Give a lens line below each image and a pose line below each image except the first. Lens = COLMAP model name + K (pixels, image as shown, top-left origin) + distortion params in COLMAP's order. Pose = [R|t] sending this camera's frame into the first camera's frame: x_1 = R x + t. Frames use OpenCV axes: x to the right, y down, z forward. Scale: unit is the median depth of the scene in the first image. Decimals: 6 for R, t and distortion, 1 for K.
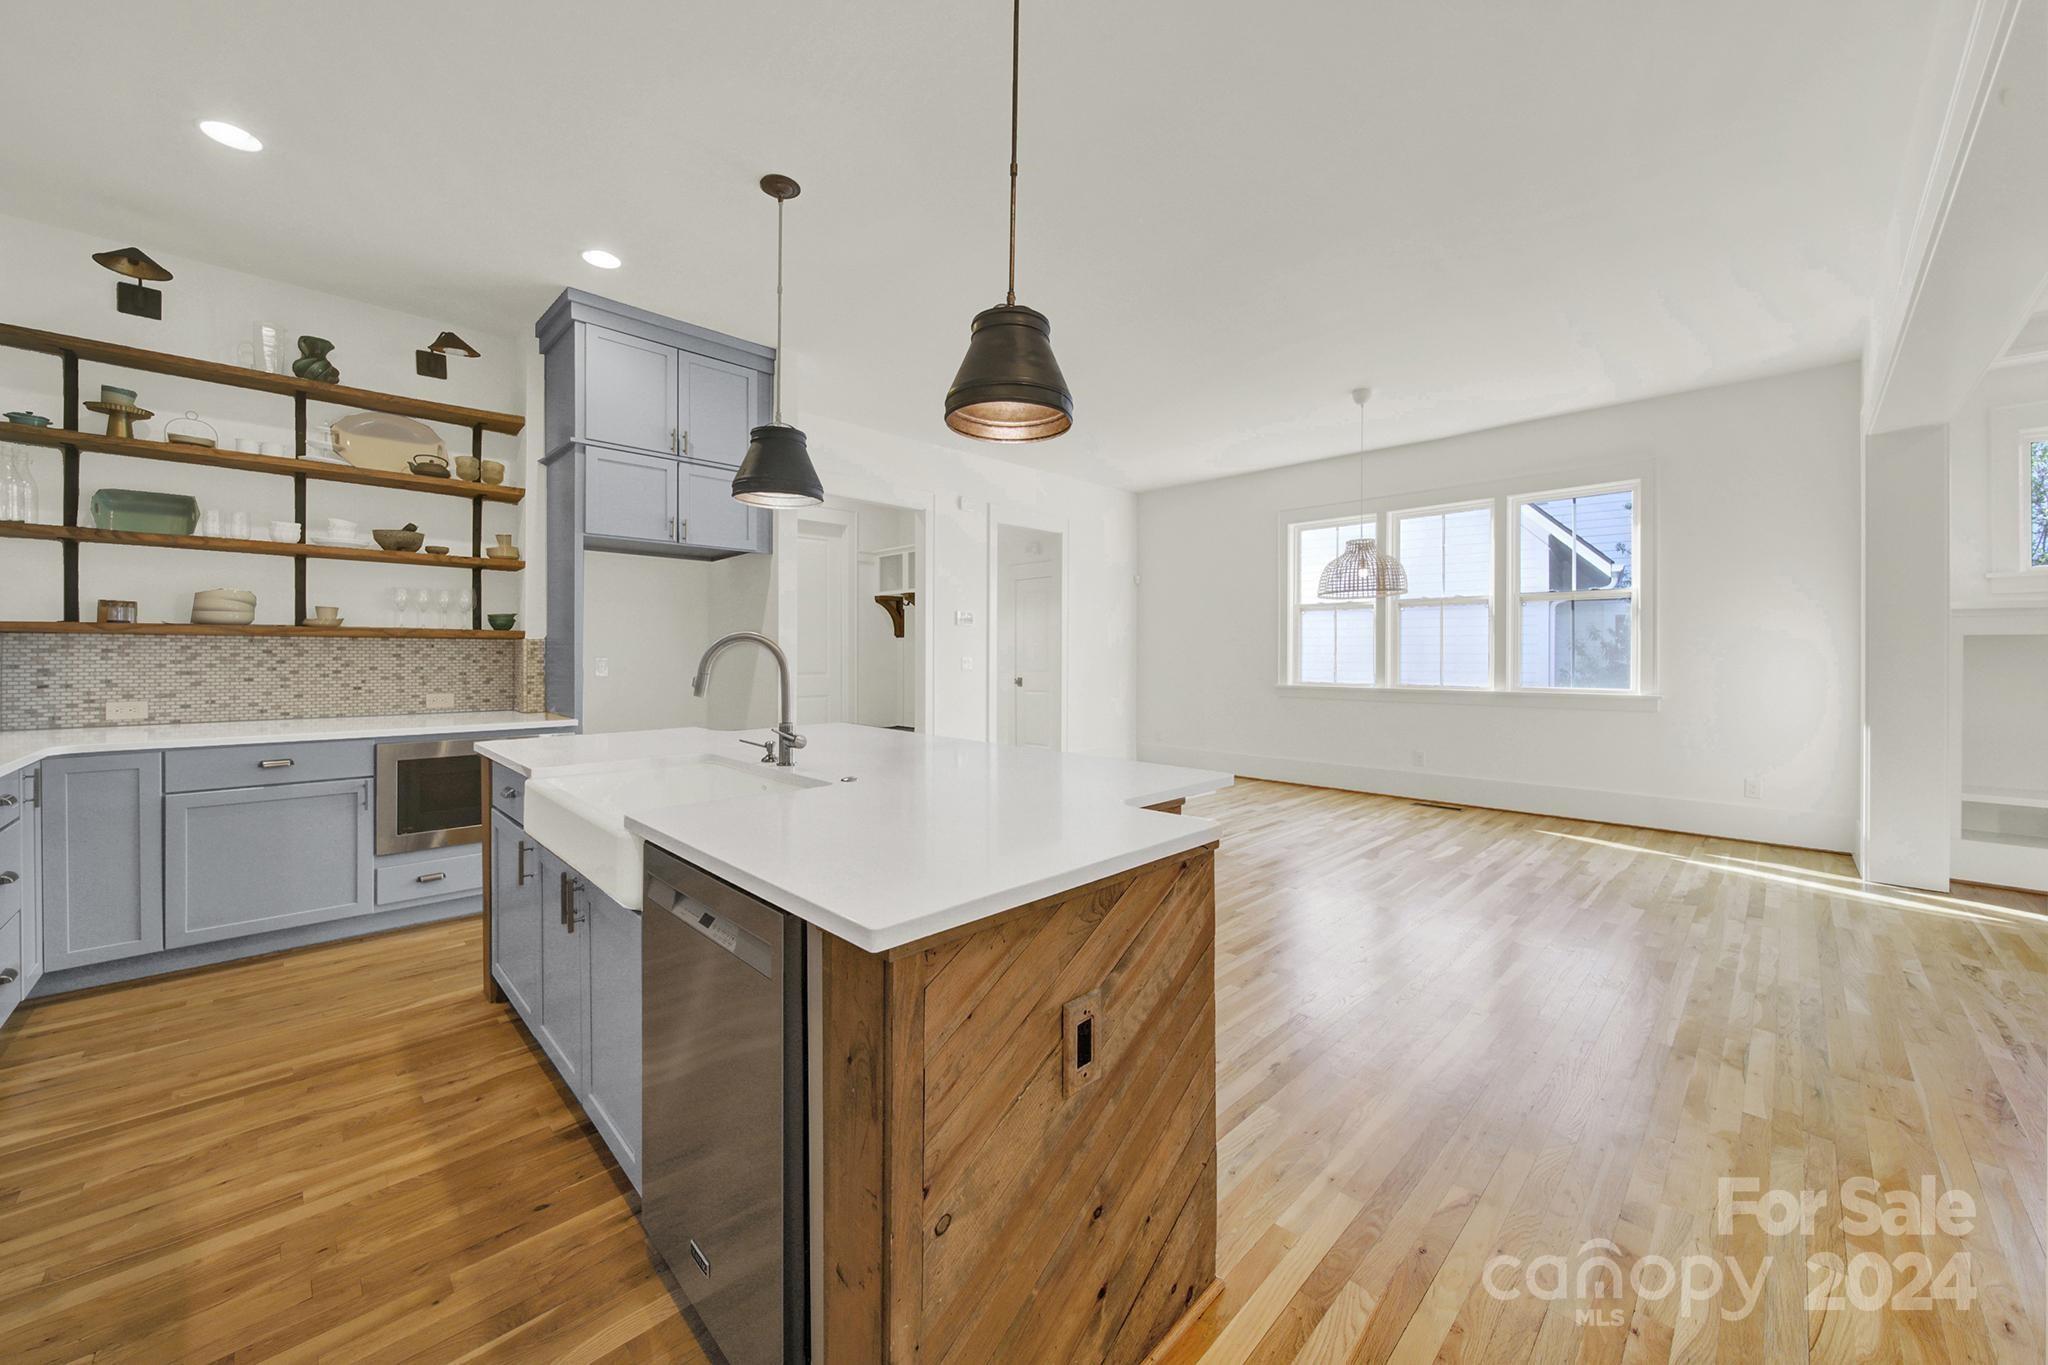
lens RADIAL K [[756.6, 0, 1016.0], [0, 756.6, 662.1], [0, 0, 1]] dist [-0.000897, -0.000047]
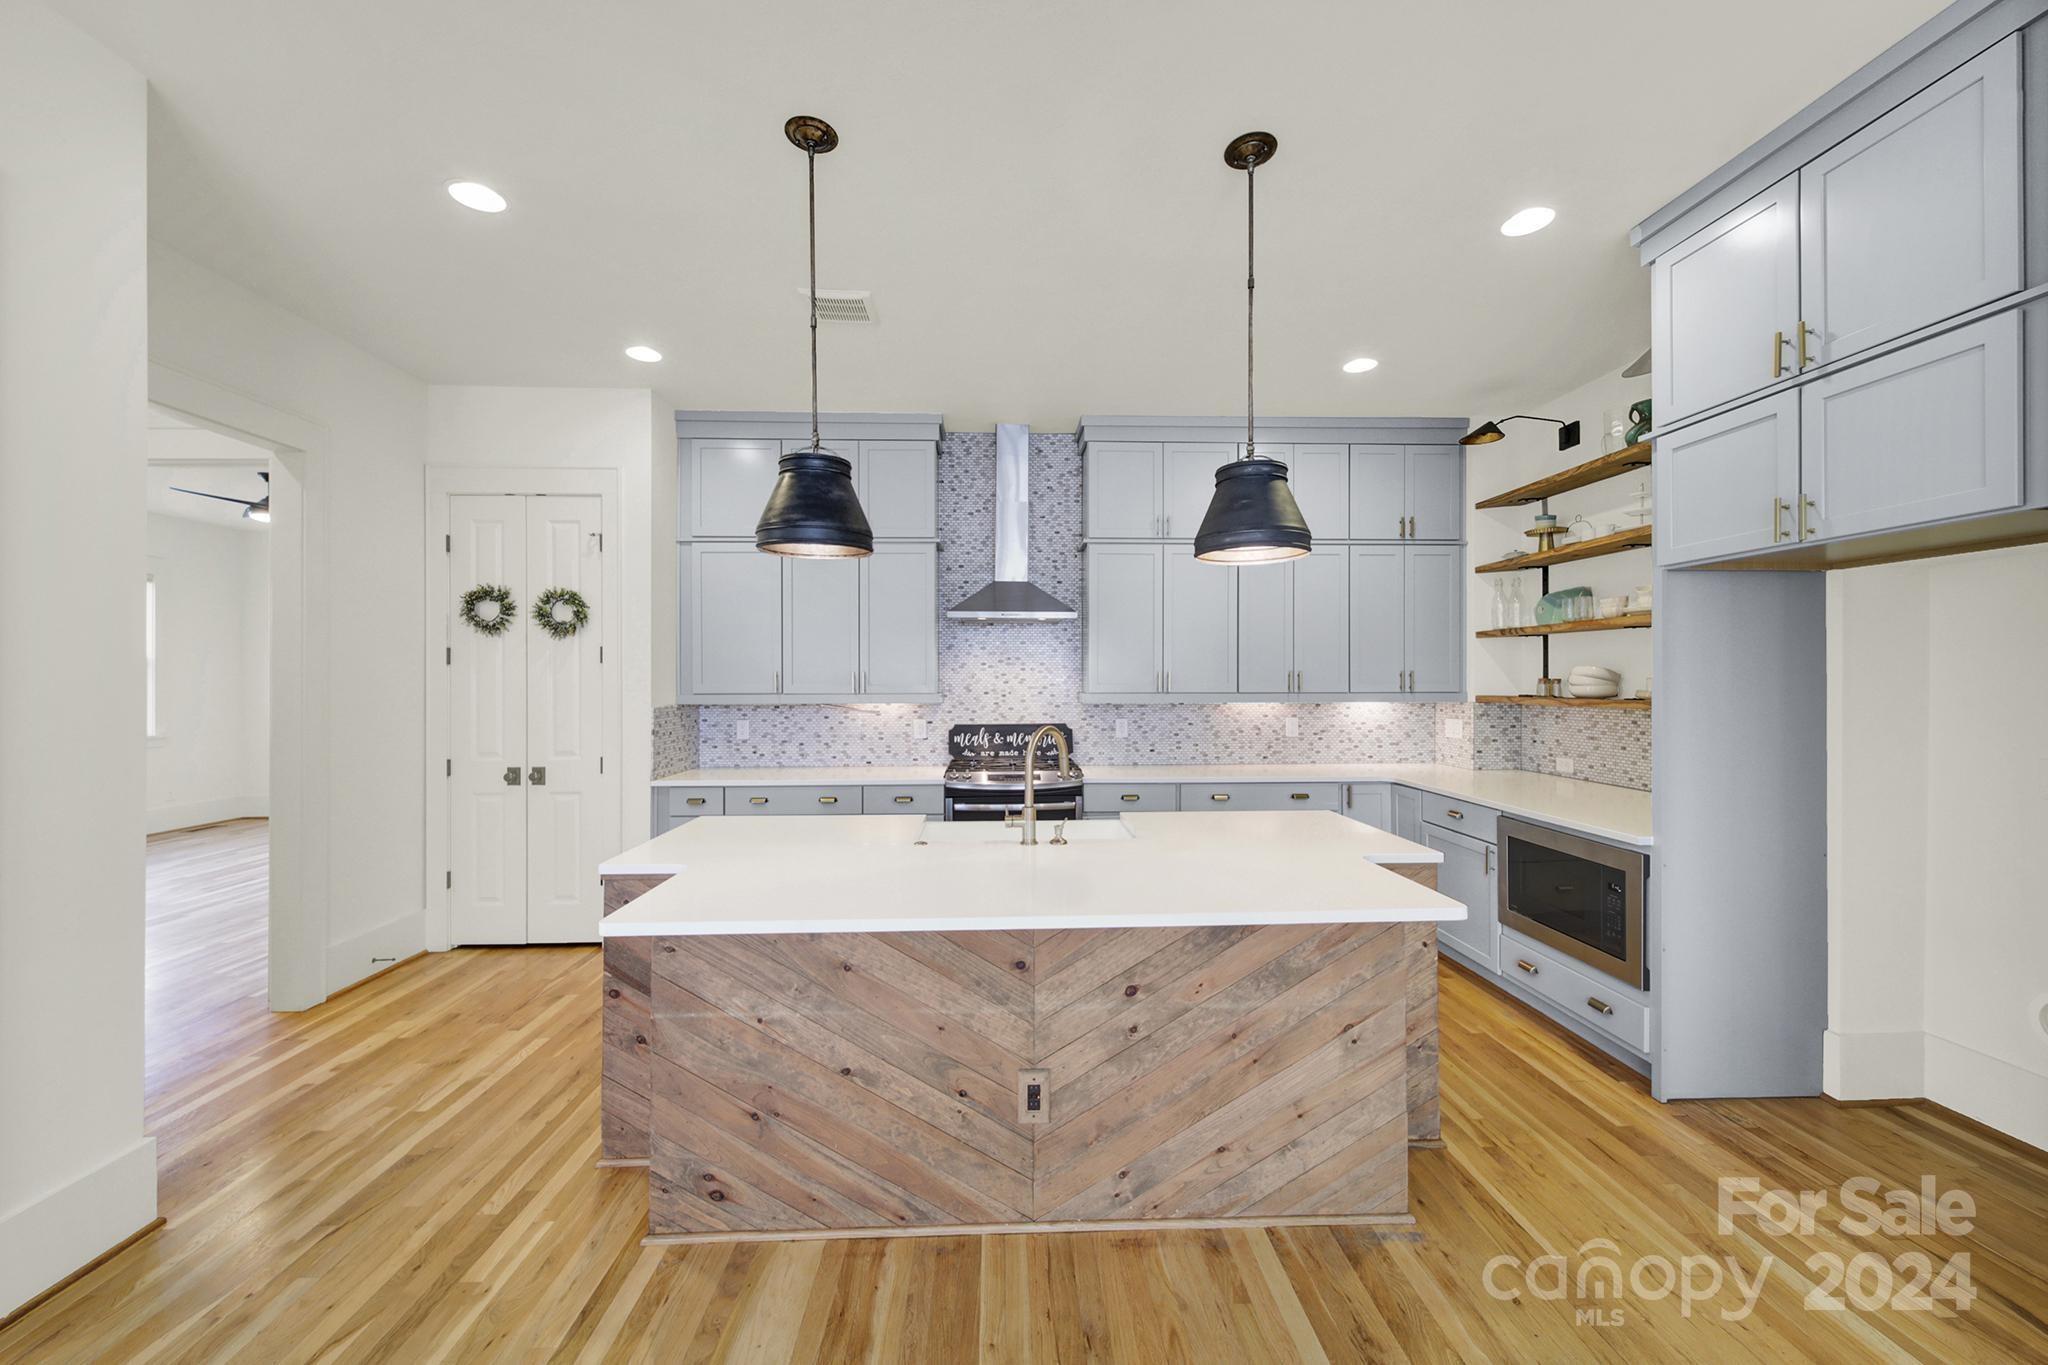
lens RADIAL K [[756.6, 0, 1025.4], [0, 756.6, 680.5], [0, 0, 1]] dist [-0.000897, -0.000047]
pose [[-0.667824, 0.003377, -0.744312, 0.337272], [-0.000978, 0.999985, 0.005415, -0.078166], [0.744319, 0.004345, -0.667811, 1.106302]]
